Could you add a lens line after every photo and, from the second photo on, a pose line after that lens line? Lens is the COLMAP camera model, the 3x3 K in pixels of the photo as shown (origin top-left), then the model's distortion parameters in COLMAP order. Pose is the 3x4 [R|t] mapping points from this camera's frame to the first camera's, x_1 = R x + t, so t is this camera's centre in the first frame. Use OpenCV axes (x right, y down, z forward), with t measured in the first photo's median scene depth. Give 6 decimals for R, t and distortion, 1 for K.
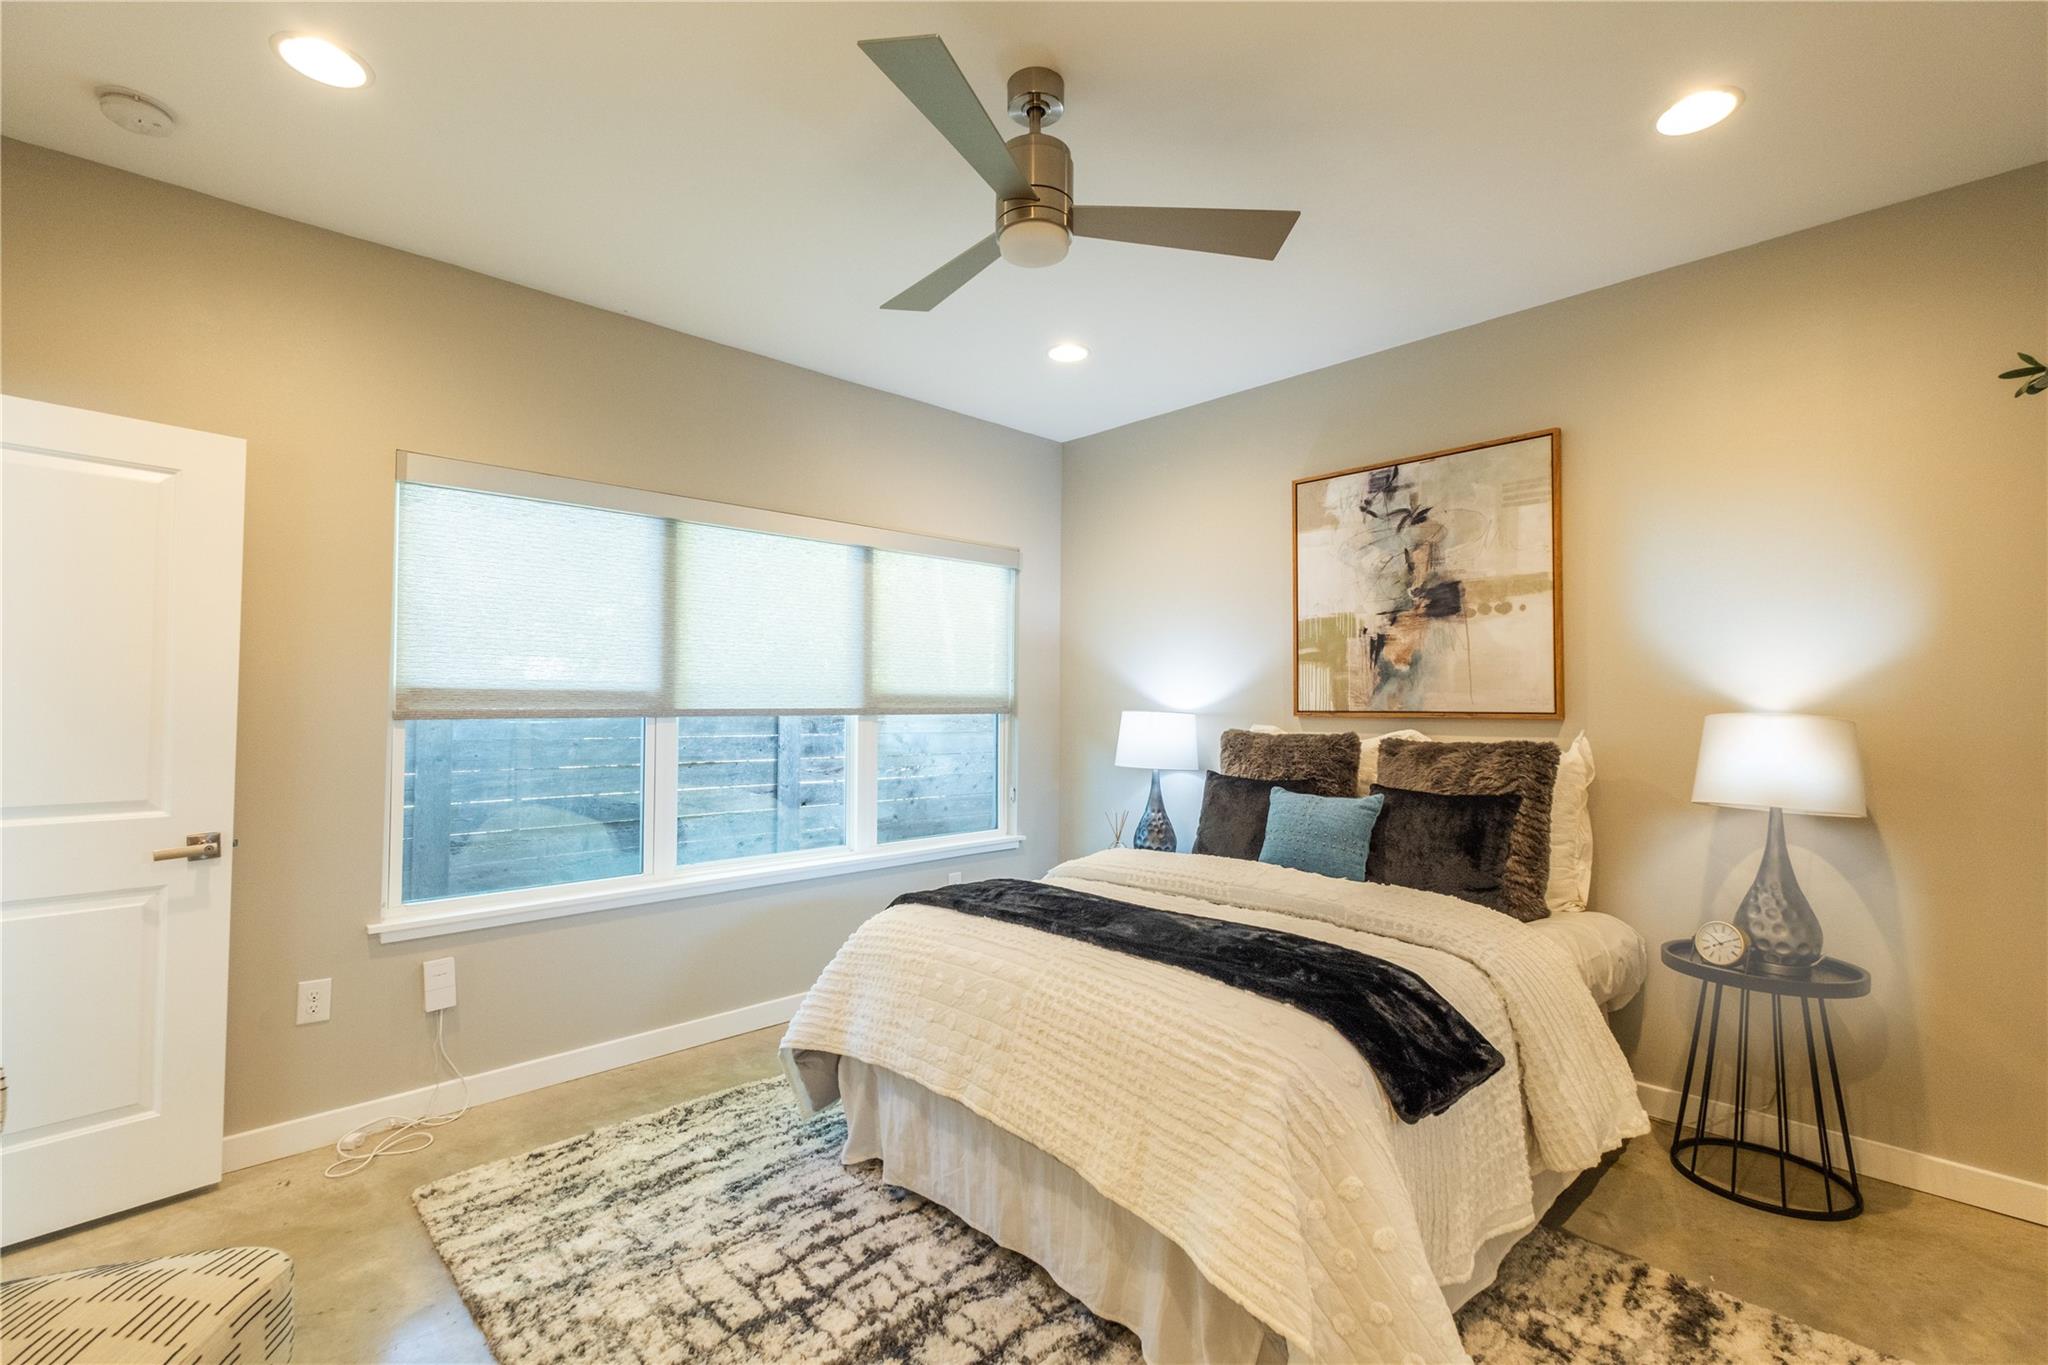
lens RADIAL K [[918.8, 0, 1012.6], [0, 918.8, 690.7], [0, 0, 1]] dist [0.007211, -0.006270]
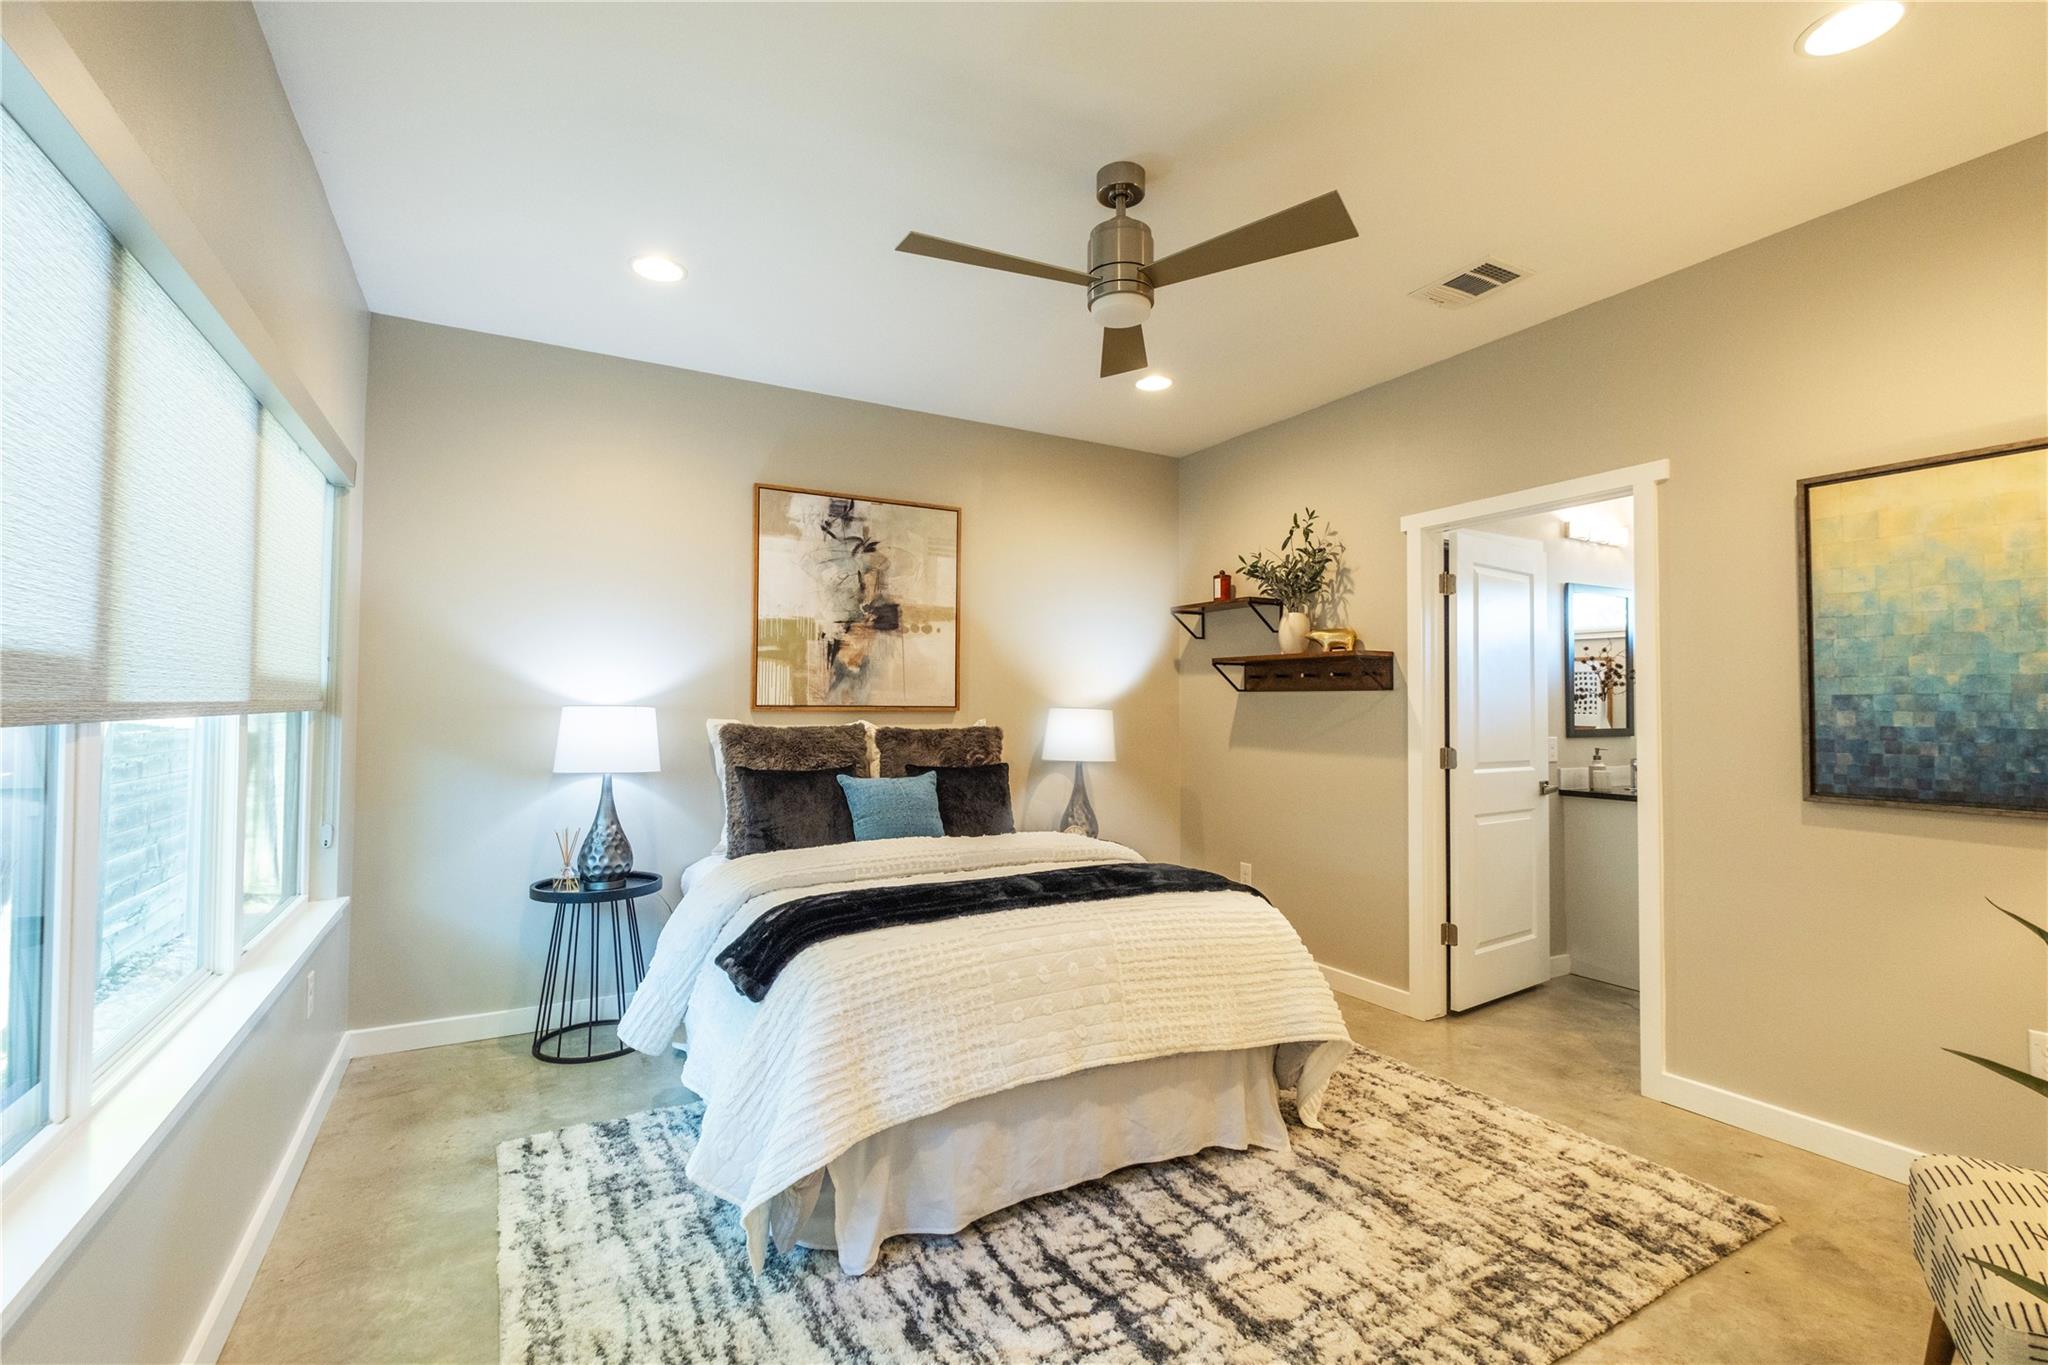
lens RADIAL K [[918.8, 0, 1019.3], [0, 918.8, 693.8], [0, 0, 1]] dist [0.007211, -0.006270]
pose [[0.228072, 0.011141, 0.973580, -0.697644], [-0.021178, 0.999755, -0.006480, 0.010312], [-0.973414, -0.019141, 0.228252, 0.518173]]
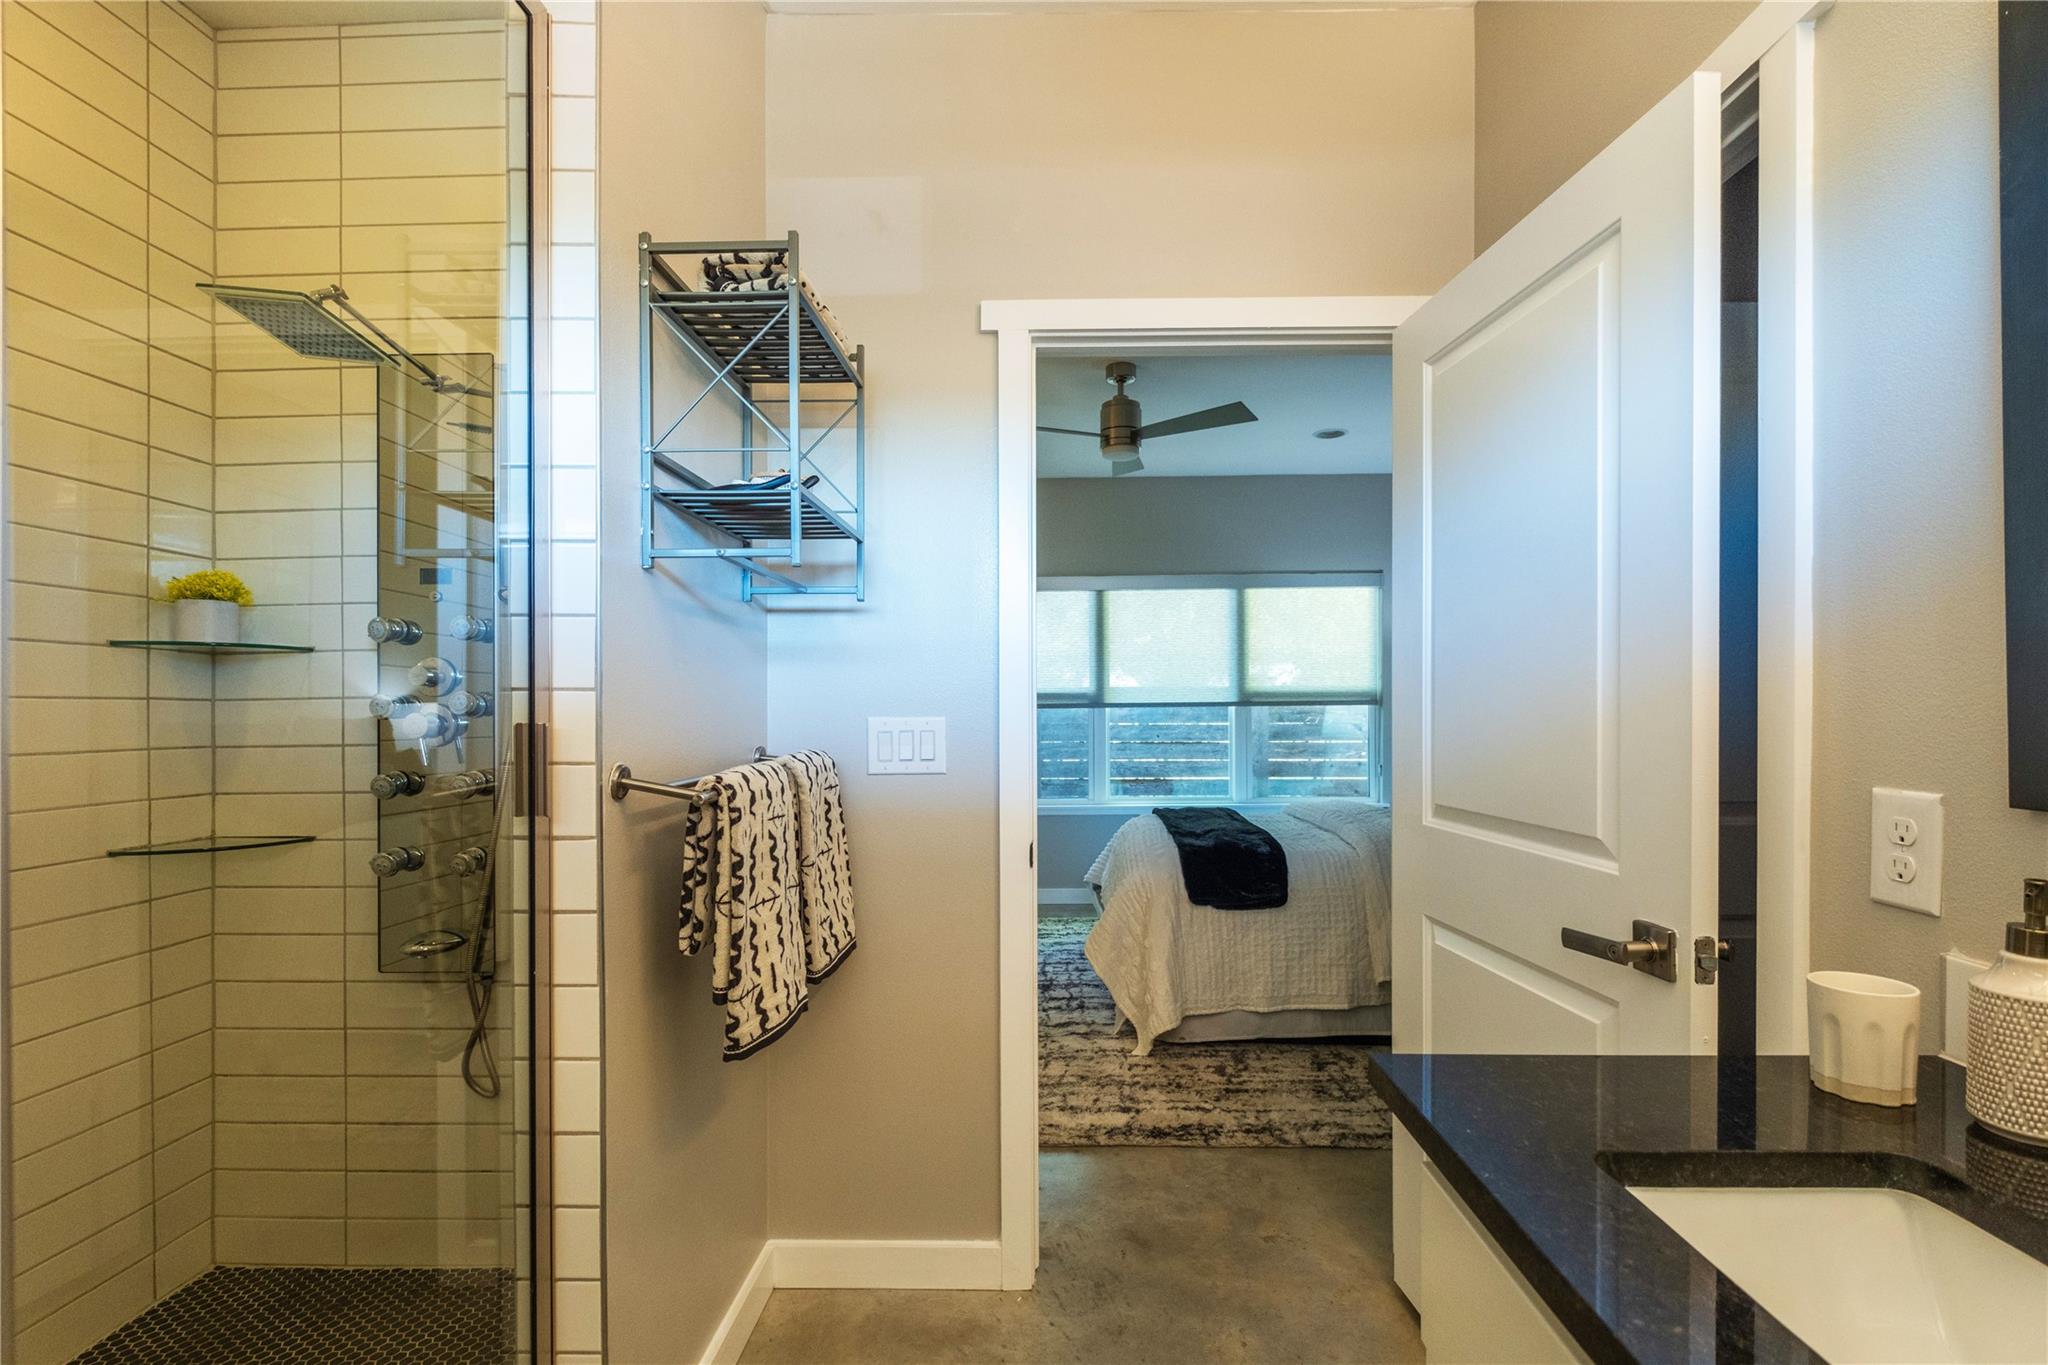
lens RADIAL K [[918.8, 0, 1007.5], [0, 918.8, 715.3], [0, 0, 1]] dist [0.007211, -0.006270]
pose [[0.691786, -0.001337, -0.722101, 0.751468], [0.018013, 0.999719, 0.015407, 0.014354], [0.721878, -0.023666, 0.691616, -0.306213]]
